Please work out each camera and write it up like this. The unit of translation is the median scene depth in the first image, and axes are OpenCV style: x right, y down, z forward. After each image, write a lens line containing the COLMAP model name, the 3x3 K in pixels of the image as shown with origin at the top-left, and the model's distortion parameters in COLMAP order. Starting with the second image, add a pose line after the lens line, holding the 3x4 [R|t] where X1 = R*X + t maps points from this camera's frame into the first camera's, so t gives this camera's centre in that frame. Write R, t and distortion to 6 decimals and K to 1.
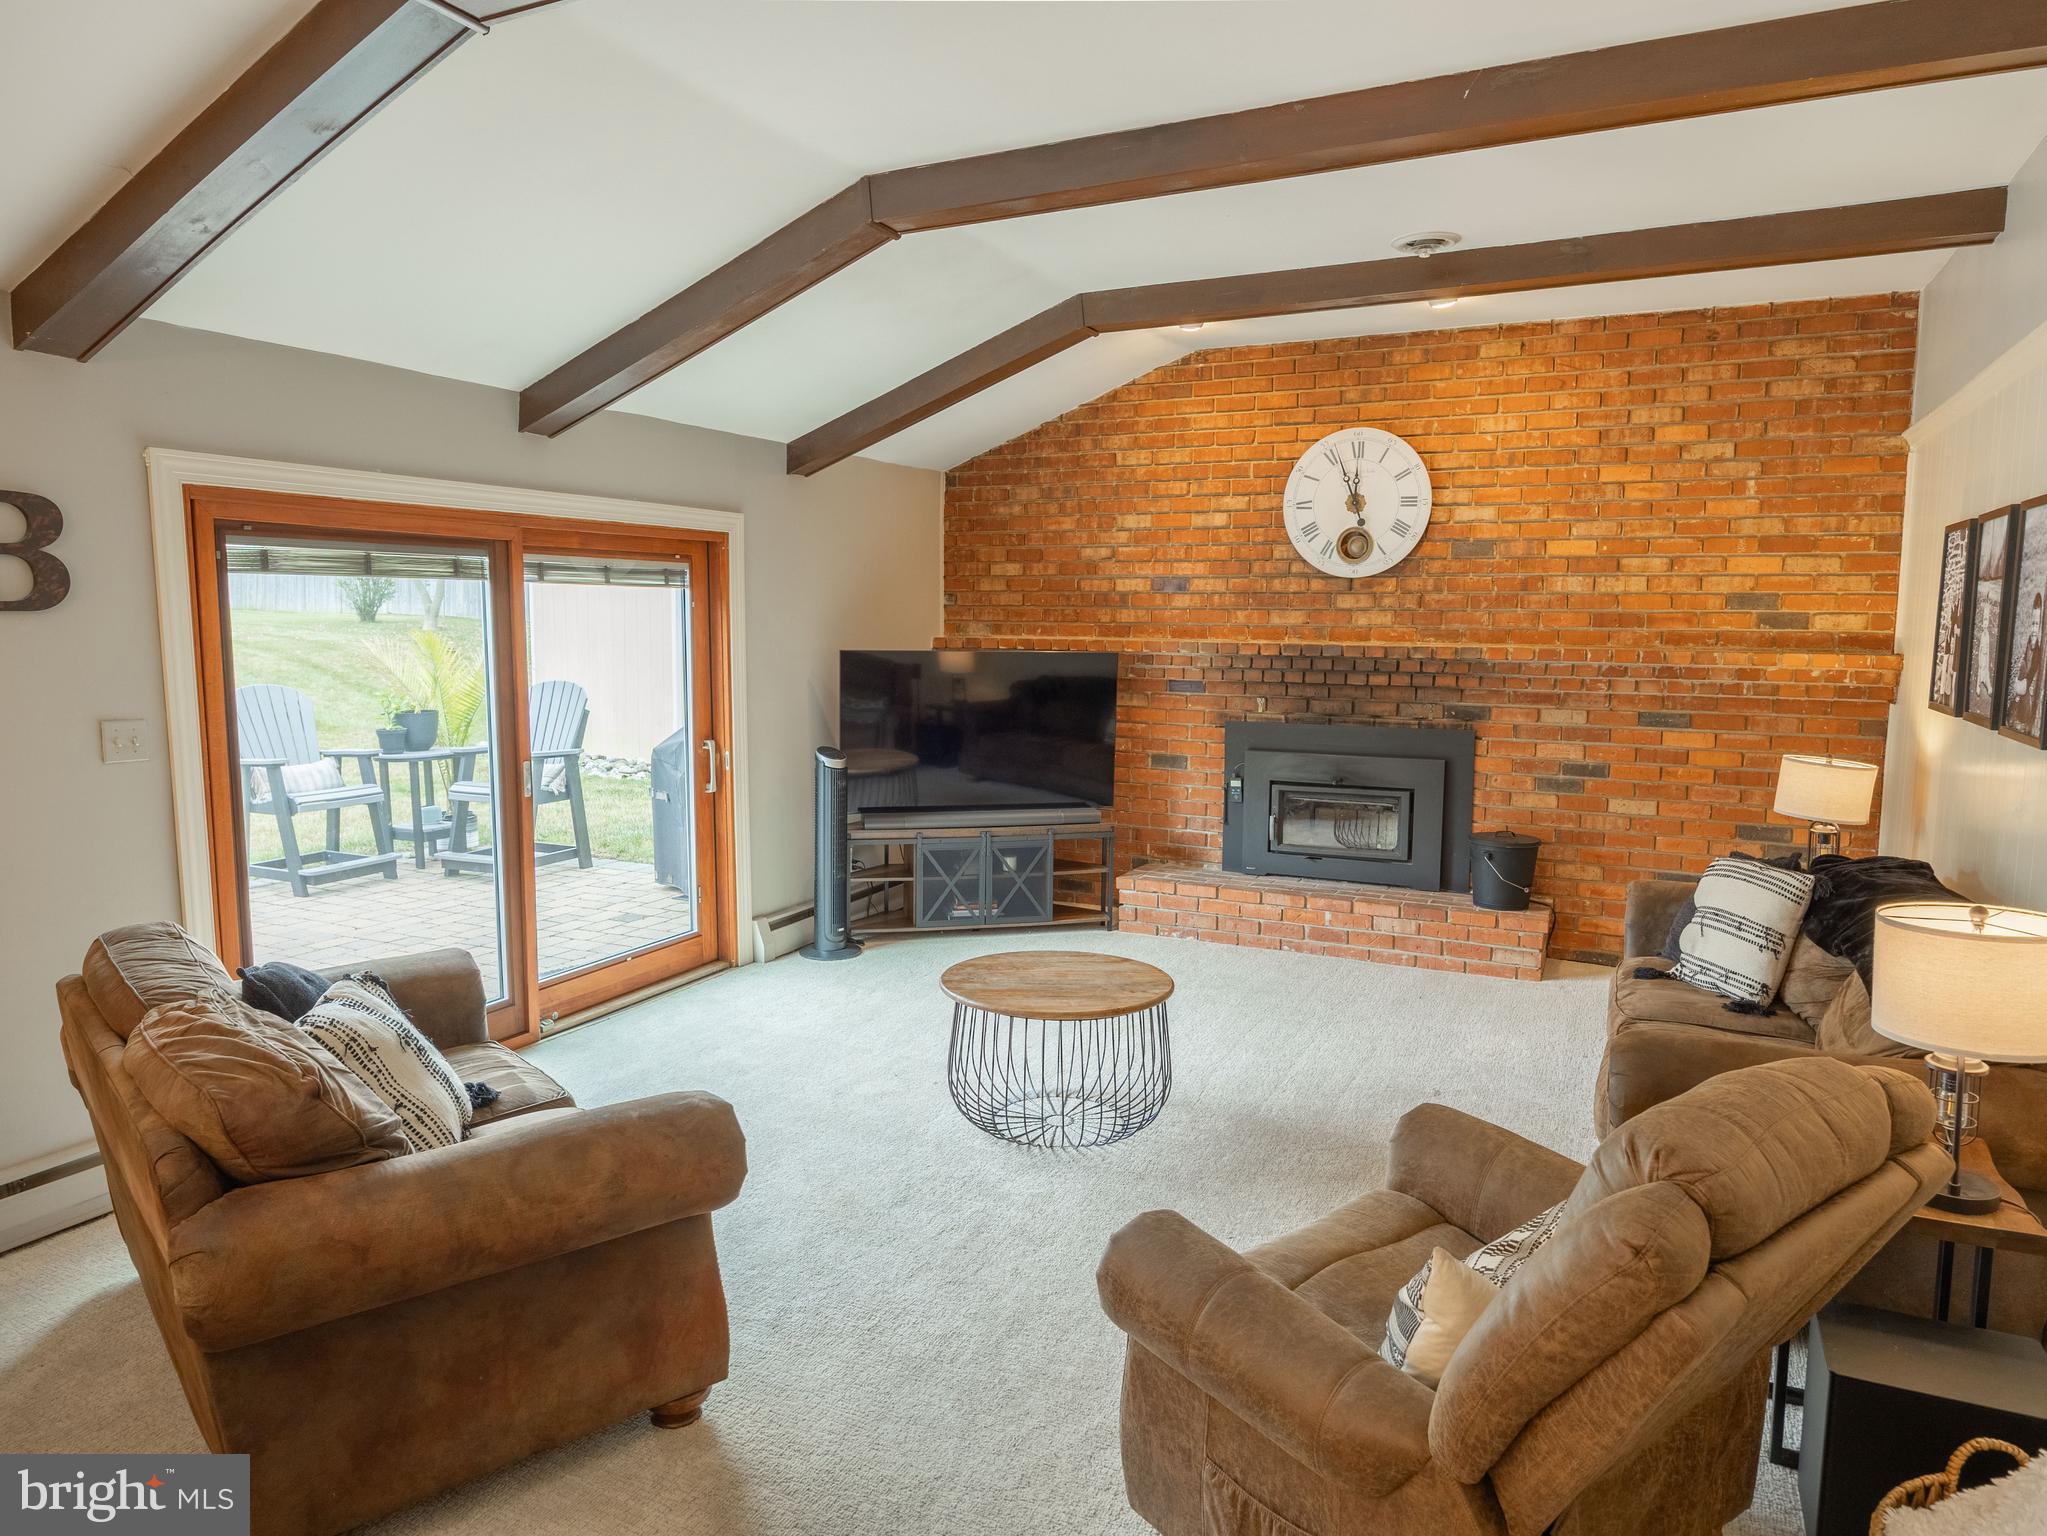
lens RADIAL K [[1286.8, 0, 1023.5], [0, 1286.8, 768.0], [0, 0, 1]] dist [-0.005265, 0.000702]
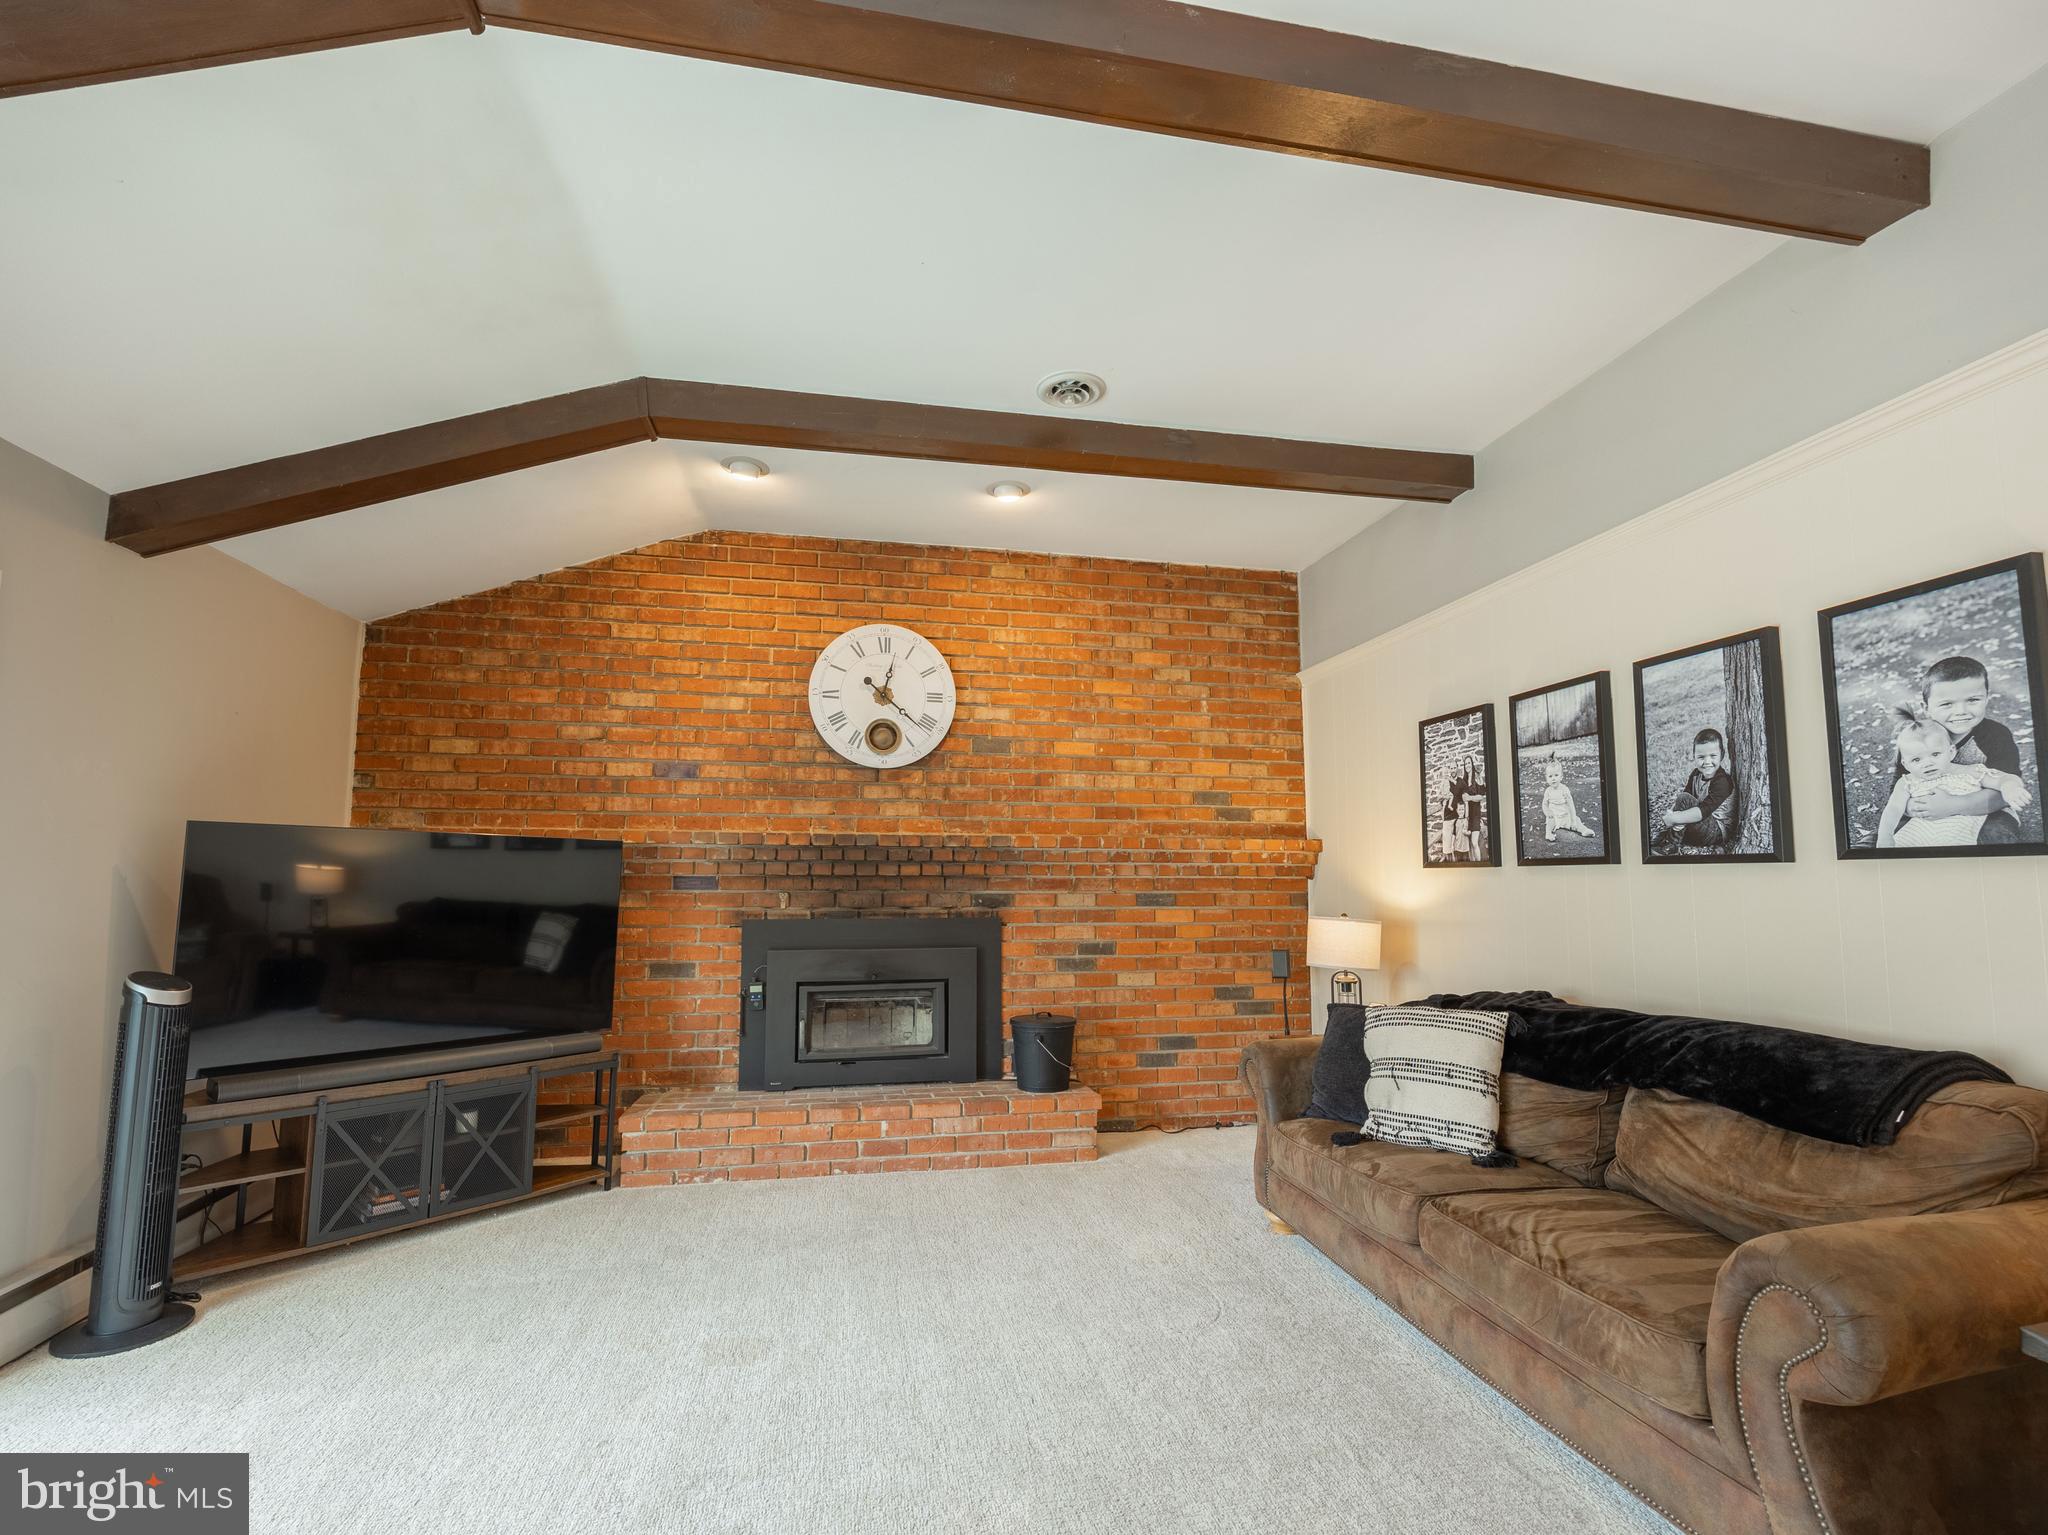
lens RADIAL K [[918.1, 0, 1020.5], [0, 918.1, 802.2], [0, 0, 1]] dist [-0.004728, 0.000536]
pose [[0.796789, 0.047759, 0.602368, -0.088485], [0.074641, 0.981458, -0.176548, 0.012052], [-0.599630, 0.185632, 0.778450, 0.396294]]
